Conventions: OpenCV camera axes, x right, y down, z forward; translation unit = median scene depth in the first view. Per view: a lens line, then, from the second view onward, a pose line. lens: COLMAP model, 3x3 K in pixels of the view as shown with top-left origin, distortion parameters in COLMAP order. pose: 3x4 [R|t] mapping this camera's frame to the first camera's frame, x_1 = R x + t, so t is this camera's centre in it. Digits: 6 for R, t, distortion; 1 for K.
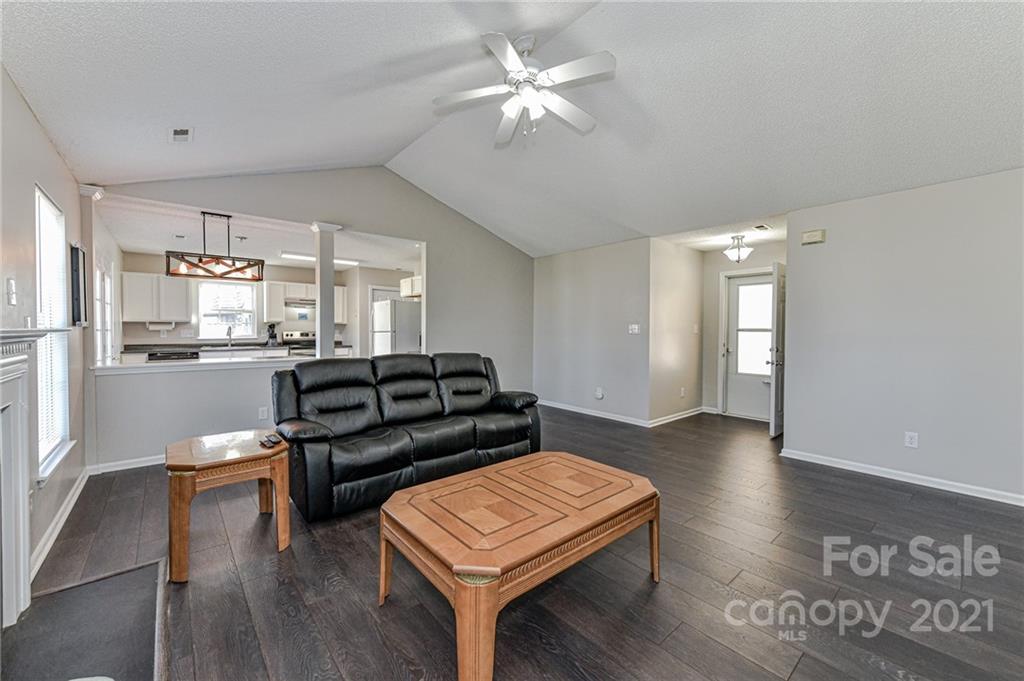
lens RADIAL K [[405.4, 0, 515.1], [0, 405.4, 334.9], [0, 0, 1]] dist [0.001562, -0.000005]
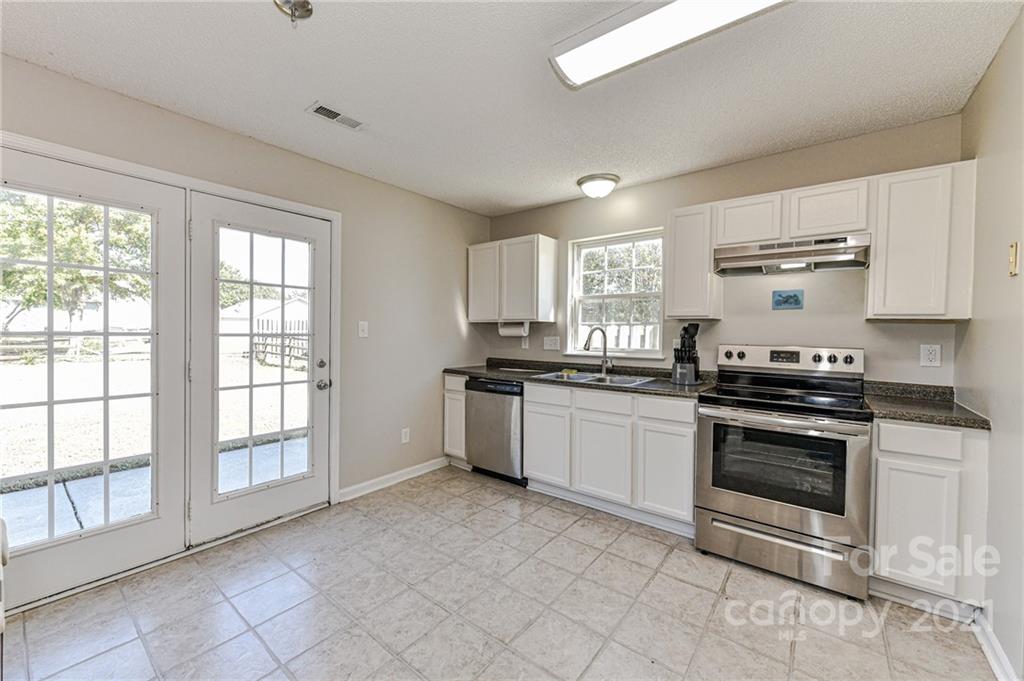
lens RADIAL K [[396.6, 0, 512.0], [0, 396.6, 340.5], [0, 0, 1]] dist [0.001200, -0.000020]
pose [[0.197833, 0.022576, -0.979976, -0.279990], [-0.025598, 0.999513, 0.017859, -0.014203], [0.979901, 0.021553, 0.198315, 0.802953]]
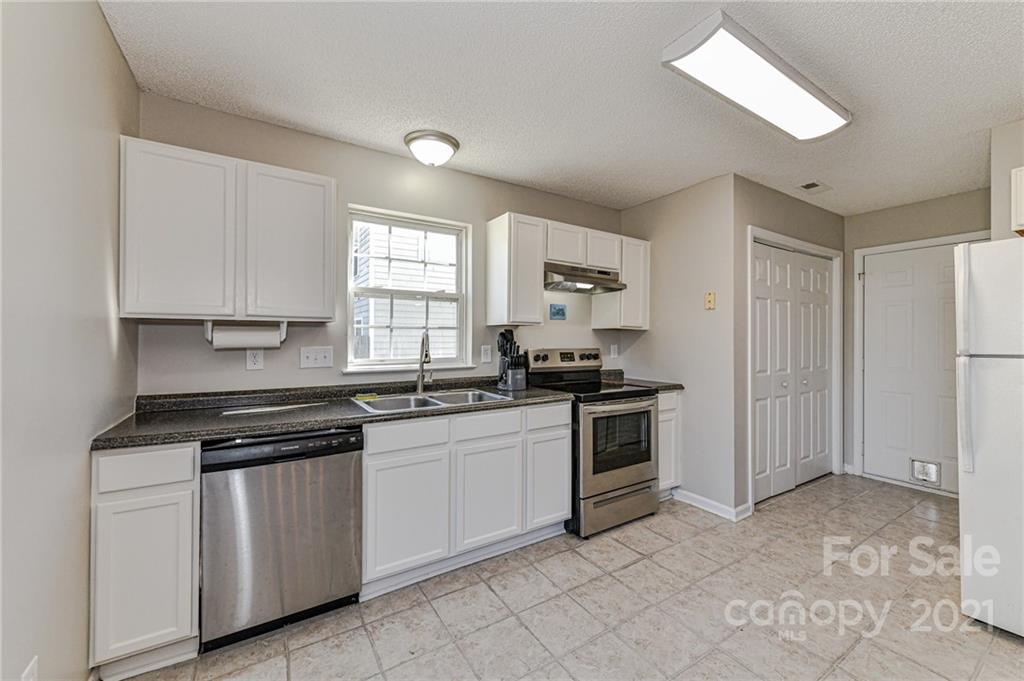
lens RADIAL K [[396.6, 0, 512.0], [0, 396.6, 340.5], [0, 0, 1]] dist [0.001200, -0.000020]
pose [[0.988402, 0.000156, -0.151863, -0.568265], [-0.002433, 0.999887, -0.014806, -0.011619], [0.151843, 0.015004, 0.988291, 0.662382]]
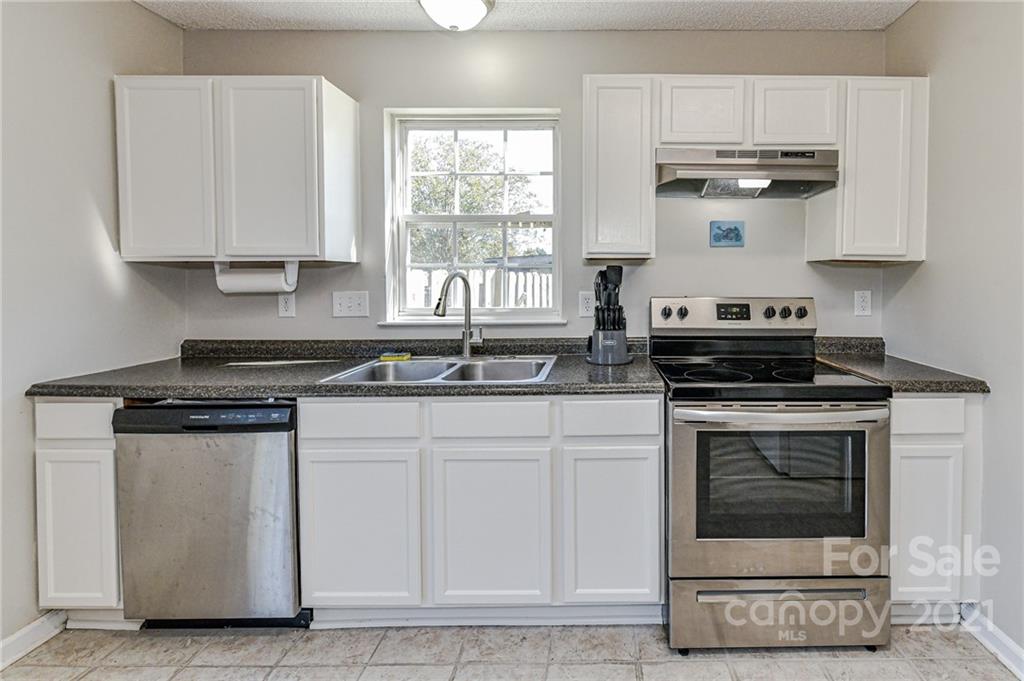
lens RADIAL K [[476.2, 0, 603.5], [0, 476.2, 289.8], [0, 0, 1]] dist [0.000798, -0.000110]
pose [[0.759801, 0.011442, -0.650055, -0.440855], [-0.007572, 0.999933, 0.008750, -0.015953], [0.650112, -0.001726, 0.759837, 0.824001]]
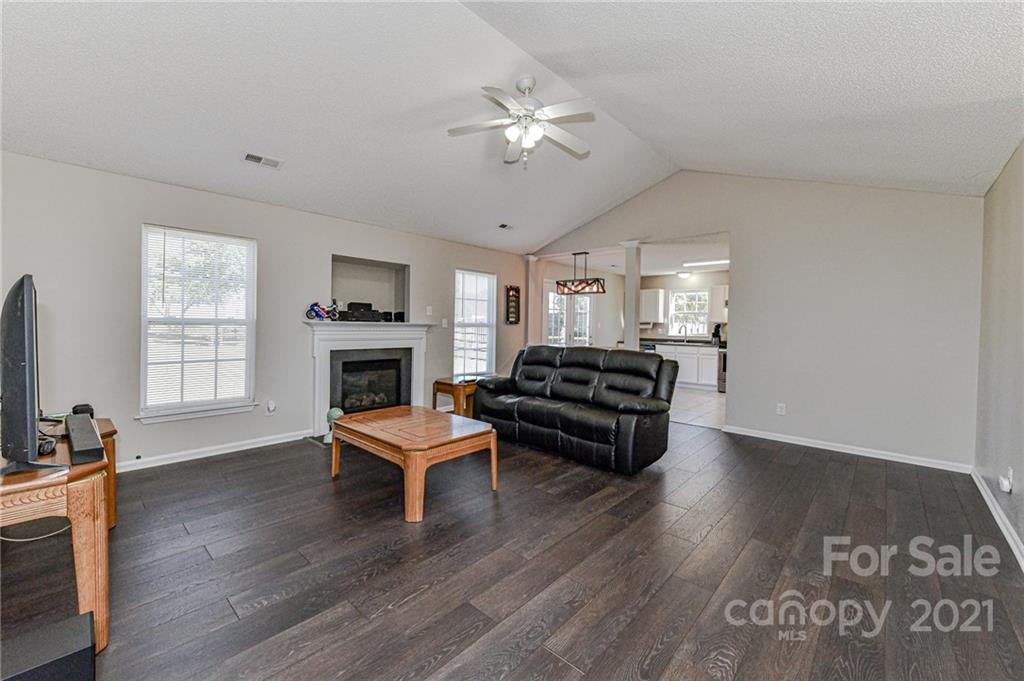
lens RADIAL K [[405.4, 0, 515.1], [0, 405.4, 334.9], [0, 0, 1]] dist [0.001562, -0.000005]
pose [[0.121580, 0.022904, -0.992317, 0.461304], [-0.028597, 0.999400, 0.019564, -0.003278], [0.992170, 0.025998, 0.122162, 0.330260]]
